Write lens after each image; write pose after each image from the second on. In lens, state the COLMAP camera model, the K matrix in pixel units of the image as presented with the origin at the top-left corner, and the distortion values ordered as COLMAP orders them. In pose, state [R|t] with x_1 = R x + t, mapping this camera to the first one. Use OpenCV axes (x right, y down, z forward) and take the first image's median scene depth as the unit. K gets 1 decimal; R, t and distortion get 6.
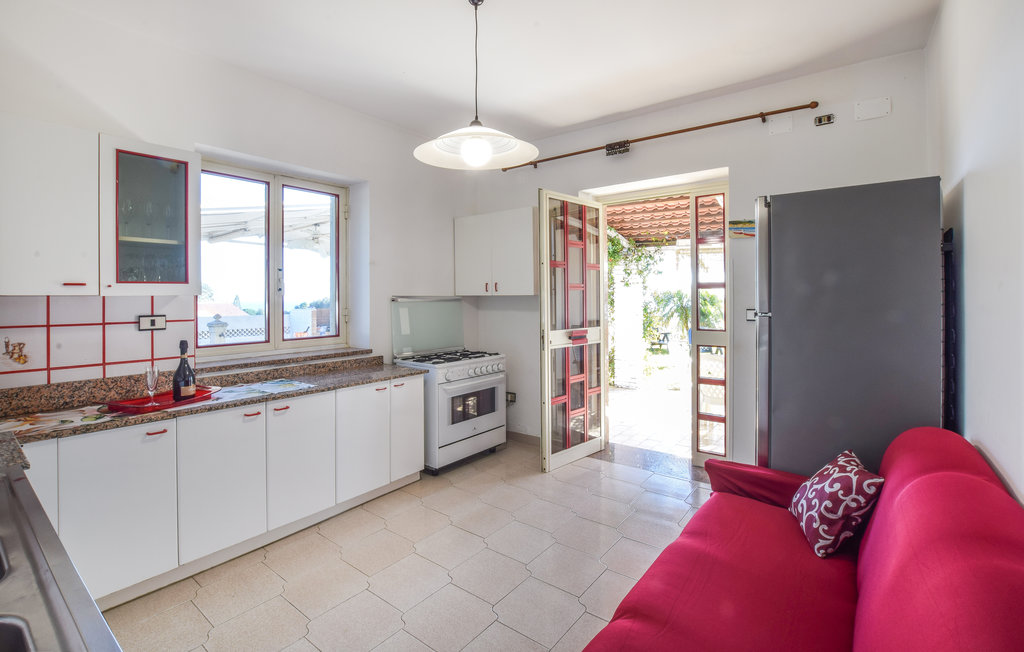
lens RADIAL K [[459.9, 0, 509.5], [0, 459.9, 299.6], [0, 0, 1]] dist [-0.000298, 0.000027]
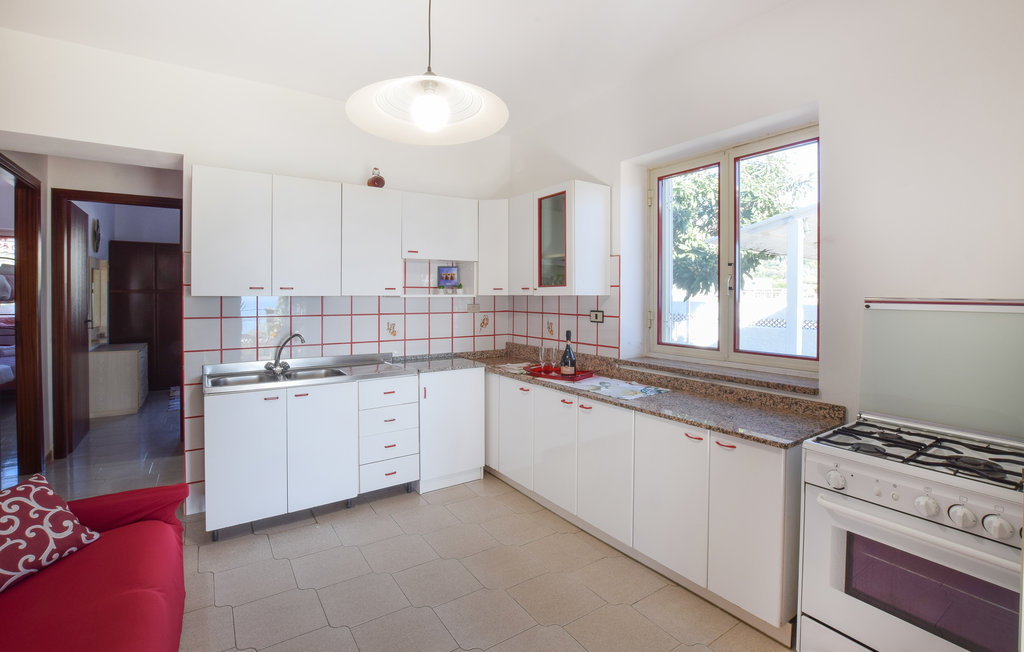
lens RADIAL K [[459.9, 0, 509.5], [0, 459.9, 299.6], [0, 0, 1]] dist [-0.000298, 0.000027]
pose [[-0.311869, 0.006082, -0.950106, 0.533166], [-0.013494, 0.999850, 0.010830, -0.008215], [0.950029, 0.016198, -0.311740, 1.170452]]
